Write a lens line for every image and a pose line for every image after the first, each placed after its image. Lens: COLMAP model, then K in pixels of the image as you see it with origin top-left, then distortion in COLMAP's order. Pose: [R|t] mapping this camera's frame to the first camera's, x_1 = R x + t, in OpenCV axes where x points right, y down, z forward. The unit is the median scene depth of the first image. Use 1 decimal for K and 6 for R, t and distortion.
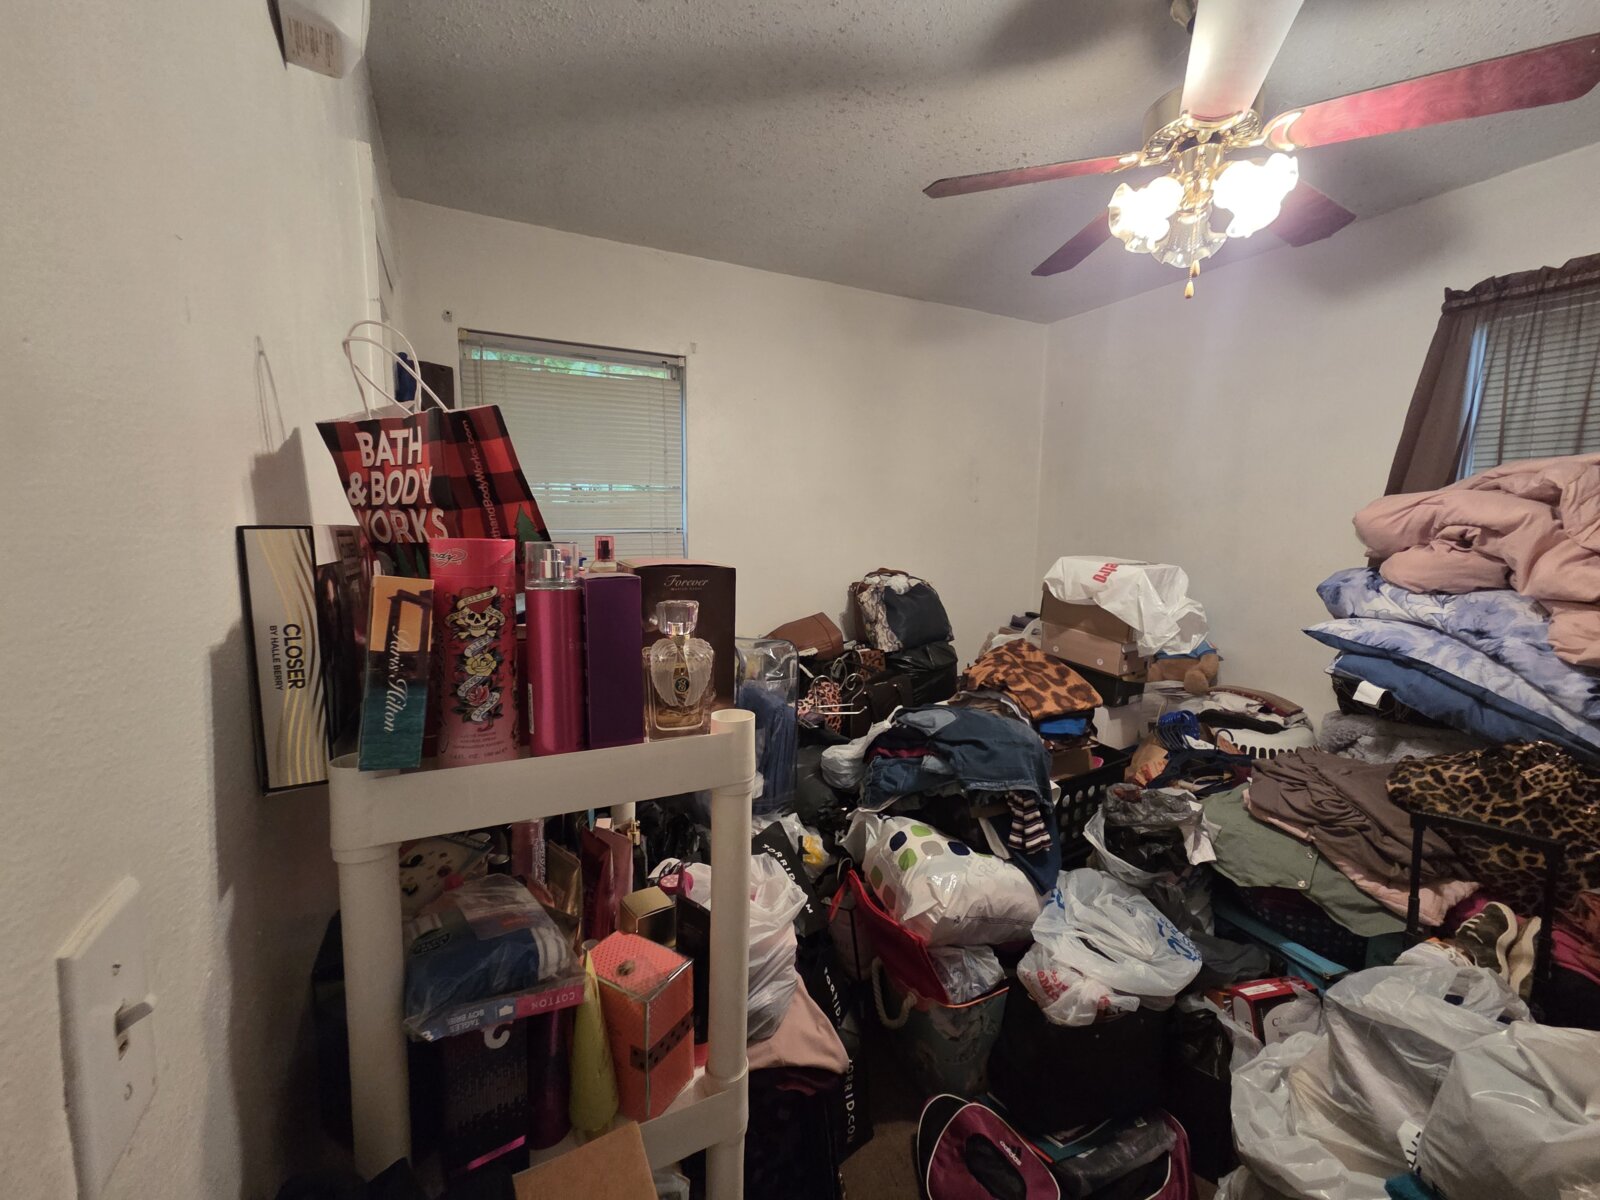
lens RADIAL K [[655.8, 0, 804.2], [0, 655.8, 602.3], [0, 0, 1]] dist [0.004471, -0.000033]
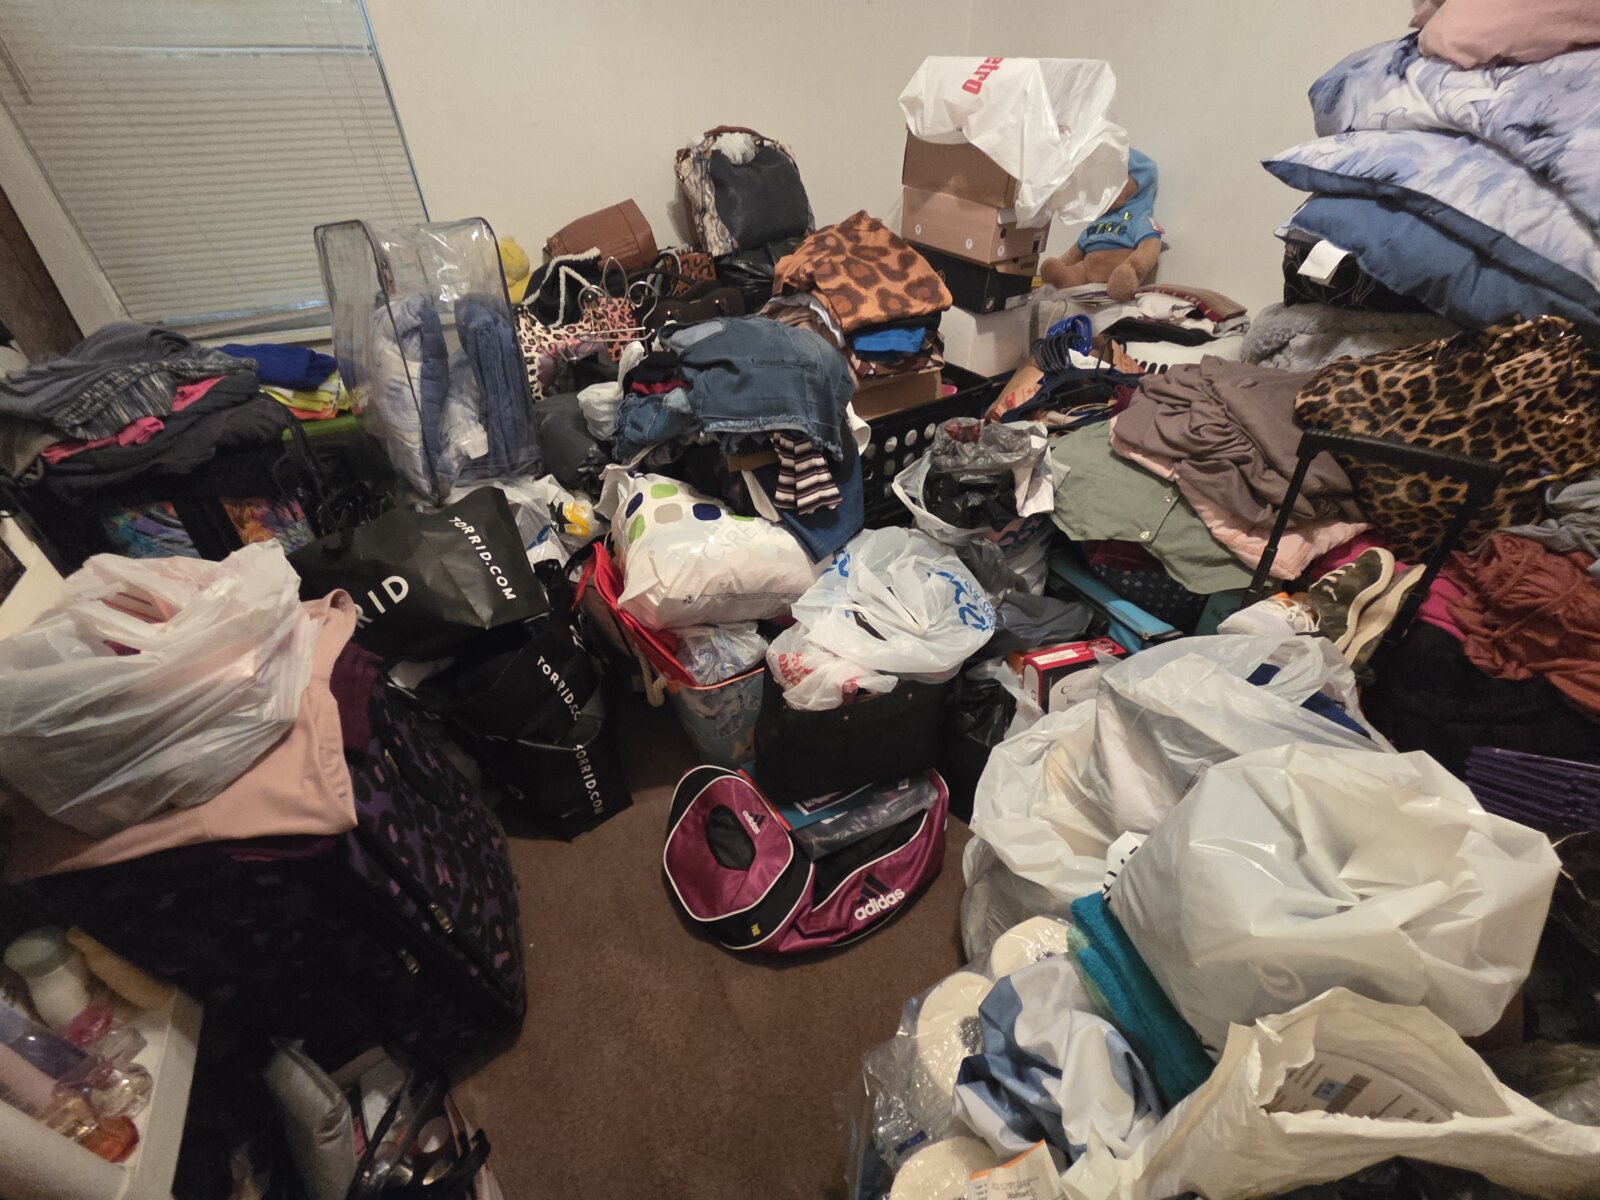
lens RADIAL K [[655.8, 0, 804.2], [0, 655.8, 599.0], [0, 0, 1]] dist [0.004471, -0.000033]
pose [[0.998845, -0.045990, 0.013937, 0.319517], [0.033672, 0.876729, 0.479804, 0.103212], [-0.034286, -0.478780, 0.877265, 0.281298]]
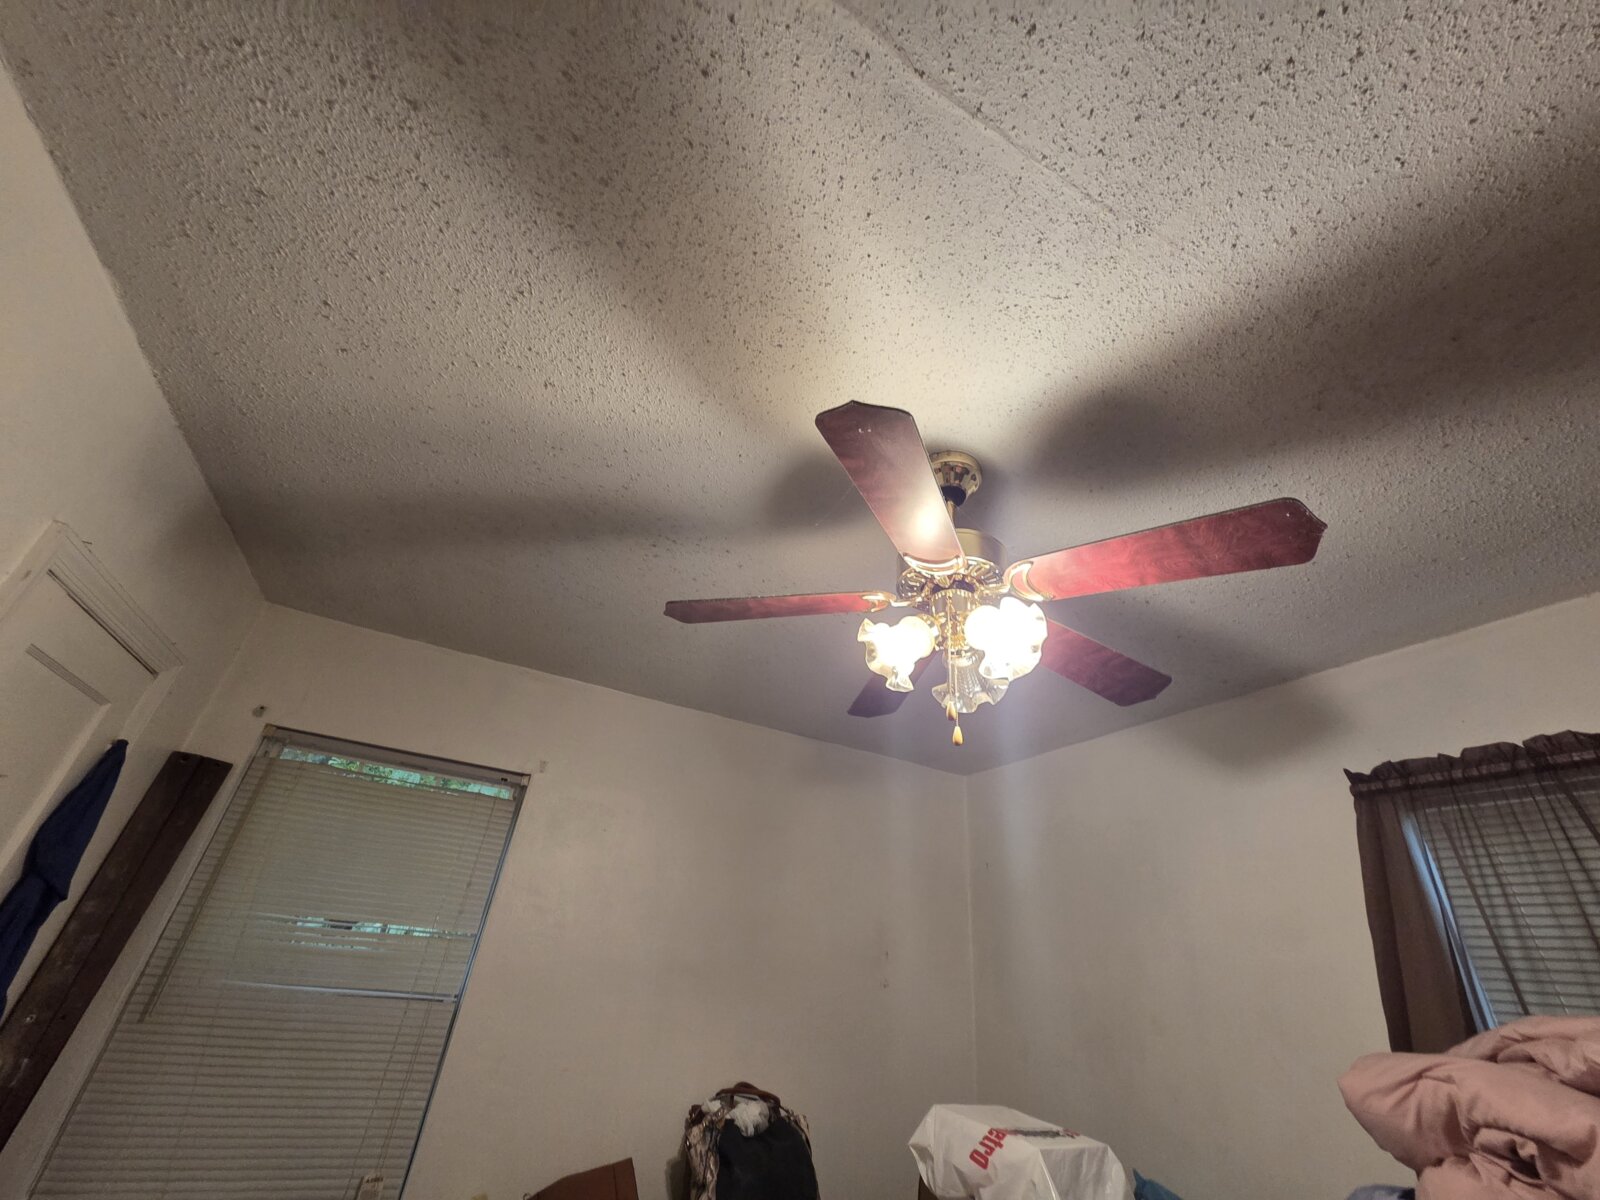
lens RADIAL K [[655.8, 0, 803.1], [0, 655.8, 600.3], [0, 0, 1]] dist [0.004471, -0.000033]
pose [[0.996651, 0.071602, -0.039502, 0.326348], [-0.080977, 0.796821, -0.598764, -0.087845], [-0.011397, 0.599957, 0.799951, 0.206096]]
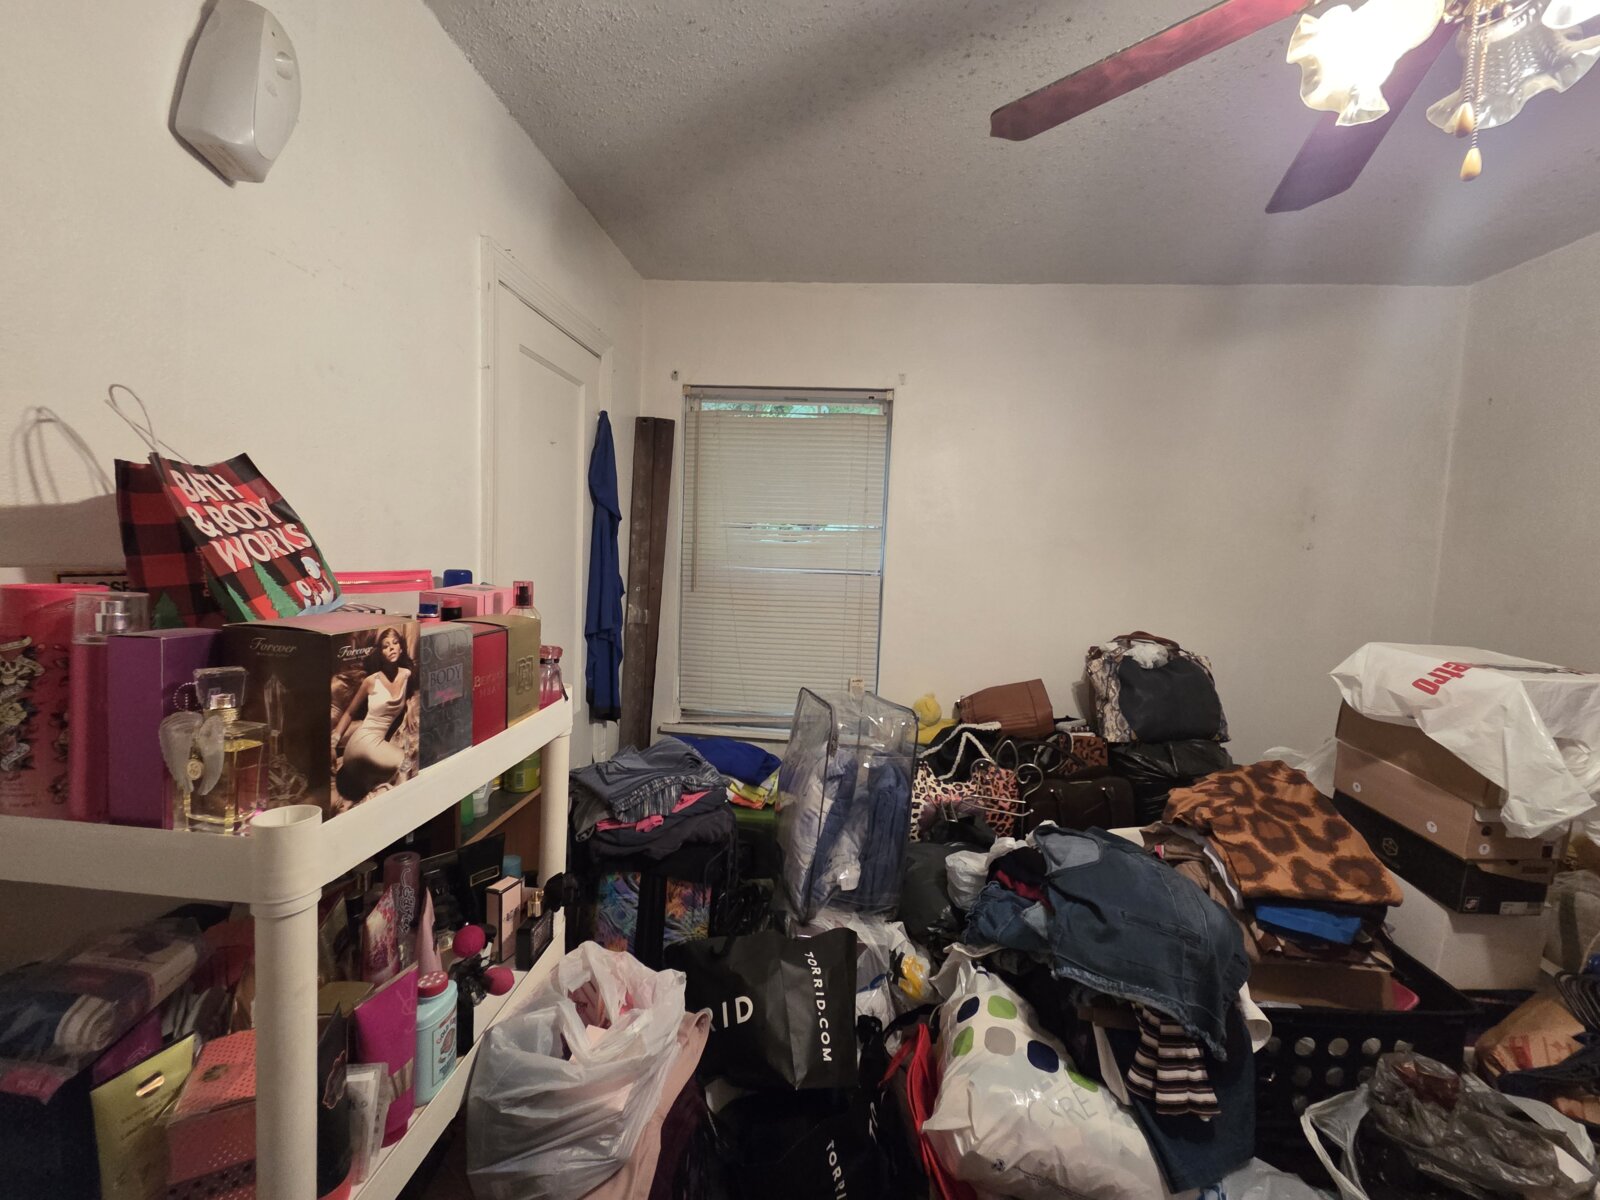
lens RADIAL K [[655.8, 0, 804.5], [0, 655.8, 600.4], [0, 0, 1]] dist [0.004471, -0.000033]
pose [[0.853813, 0.065393, -0.516456, 0.333940], [-0.094887, 0.995009, -0.030881, -0.051014], [0.511859, 0.075371, 0.855757, 0.241721]]
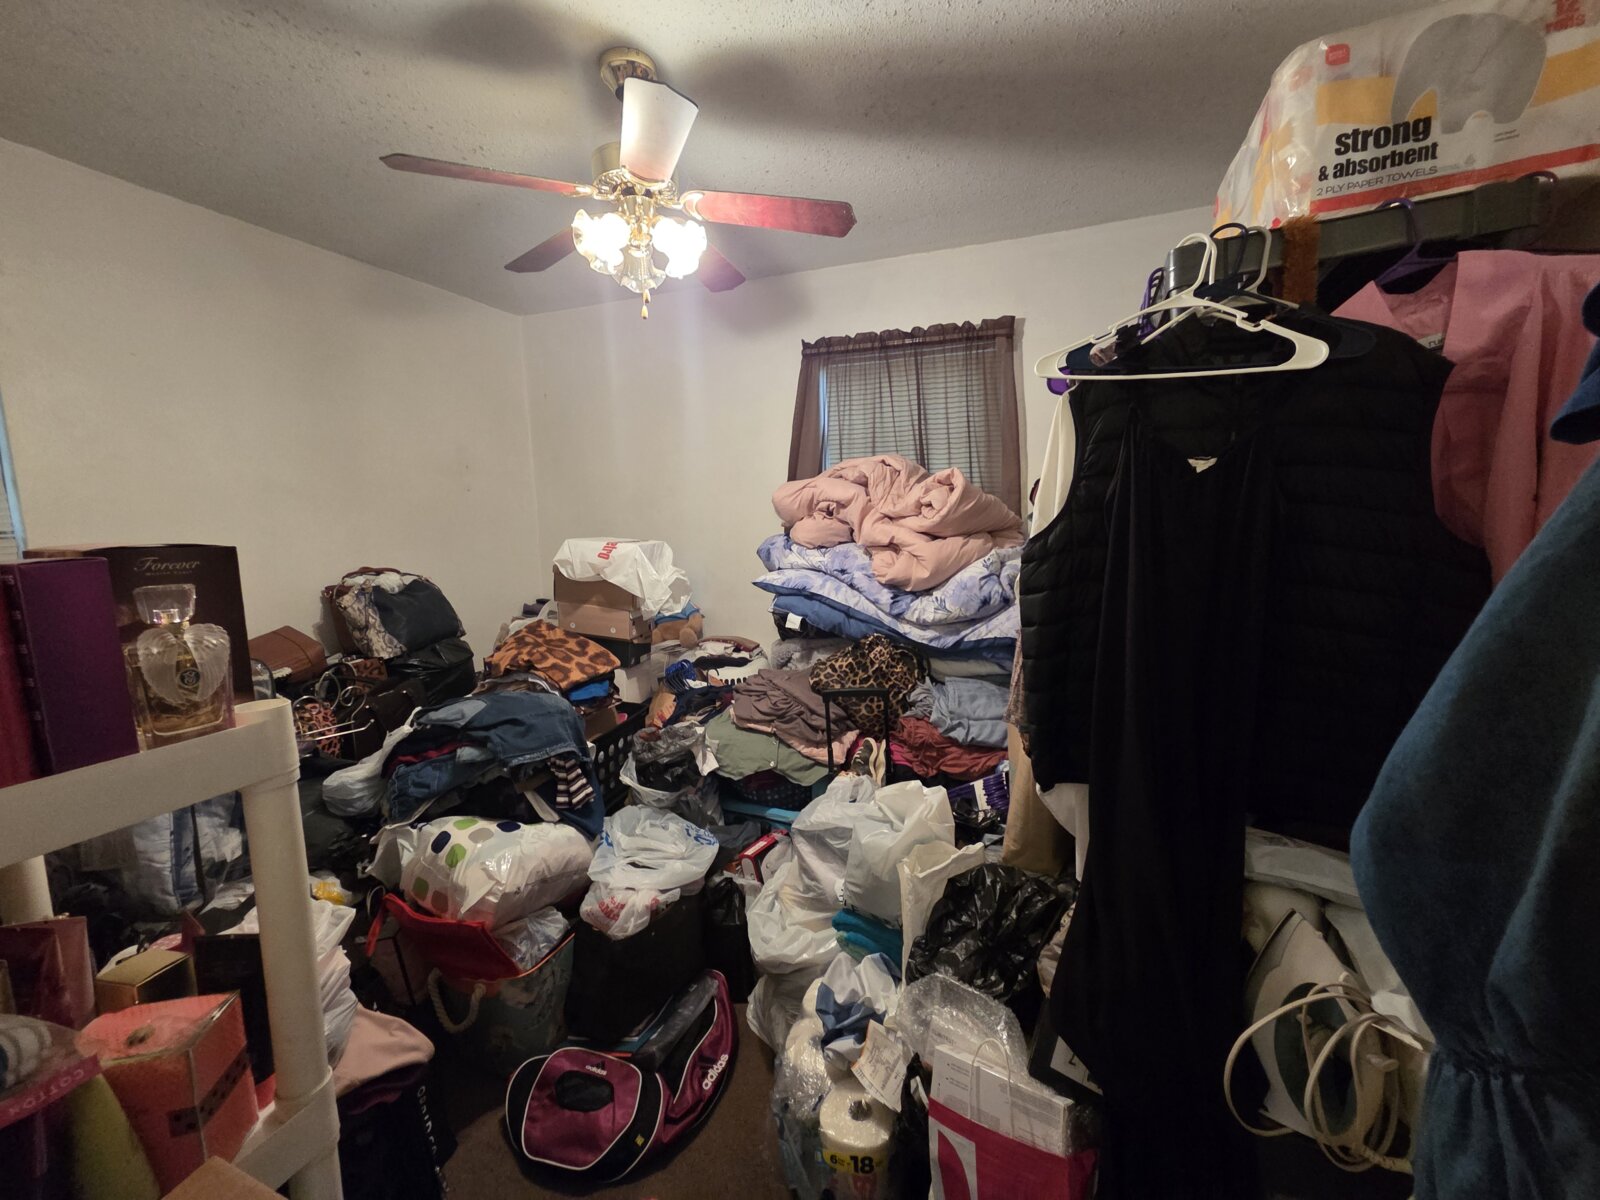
lens RADIAL K [[655.8, 0, 803.6], [0, 655.8, 600.2], [0, 0, 1]] dist [0.004471, -0.000033]
pose [[0.742882, -0.117593, 0.659013, -0.053635], [0.113054, 0.992348, 0.049631, 0.026333], [-0.659807, 0.037634, 0.750492, -0.079082]]
